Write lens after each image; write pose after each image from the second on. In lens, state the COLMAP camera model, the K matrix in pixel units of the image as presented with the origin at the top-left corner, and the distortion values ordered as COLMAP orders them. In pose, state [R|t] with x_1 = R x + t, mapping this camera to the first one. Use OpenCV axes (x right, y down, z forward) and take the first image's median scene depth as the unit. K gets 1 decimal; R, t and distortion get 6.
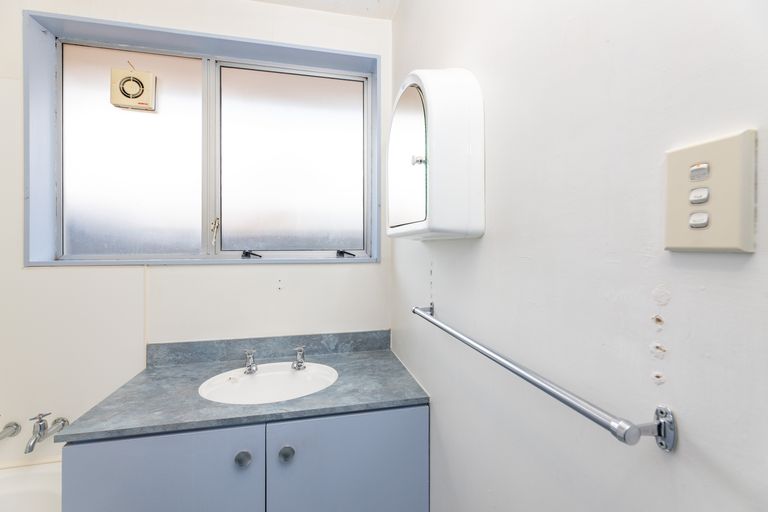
lens RADIAL K [[324.3, 0, 383.7], [0, 324.3, 264.4], [0, 0, 1]] dist [0.000503, 0.000139]
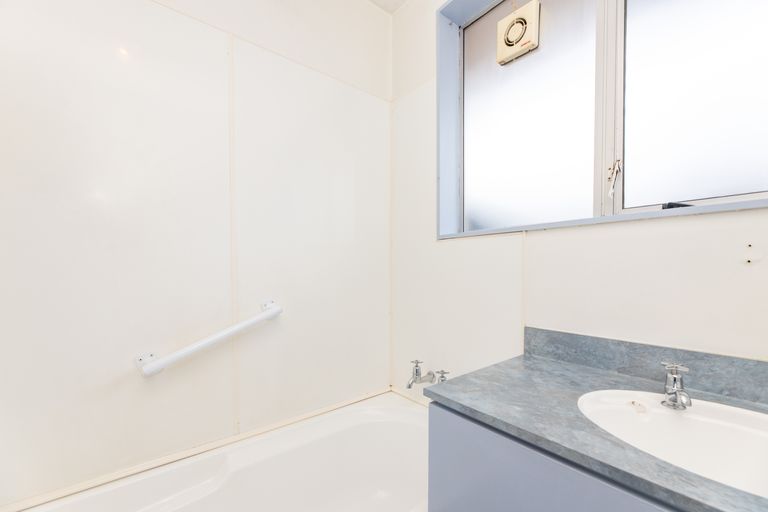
lens RADIAL K [[324.3, 0, 383.7], [0, 324.3, 264.4], [0, 0, 1]] dist [0.000503, 0.000139]
pose [[0.439125, -0.002944, -0.898421, -0.132290], [-0.037722, 0.999052, -0.021711, 0.124472], [0.897634, 0.043424, 0.438598, 0.304226]]
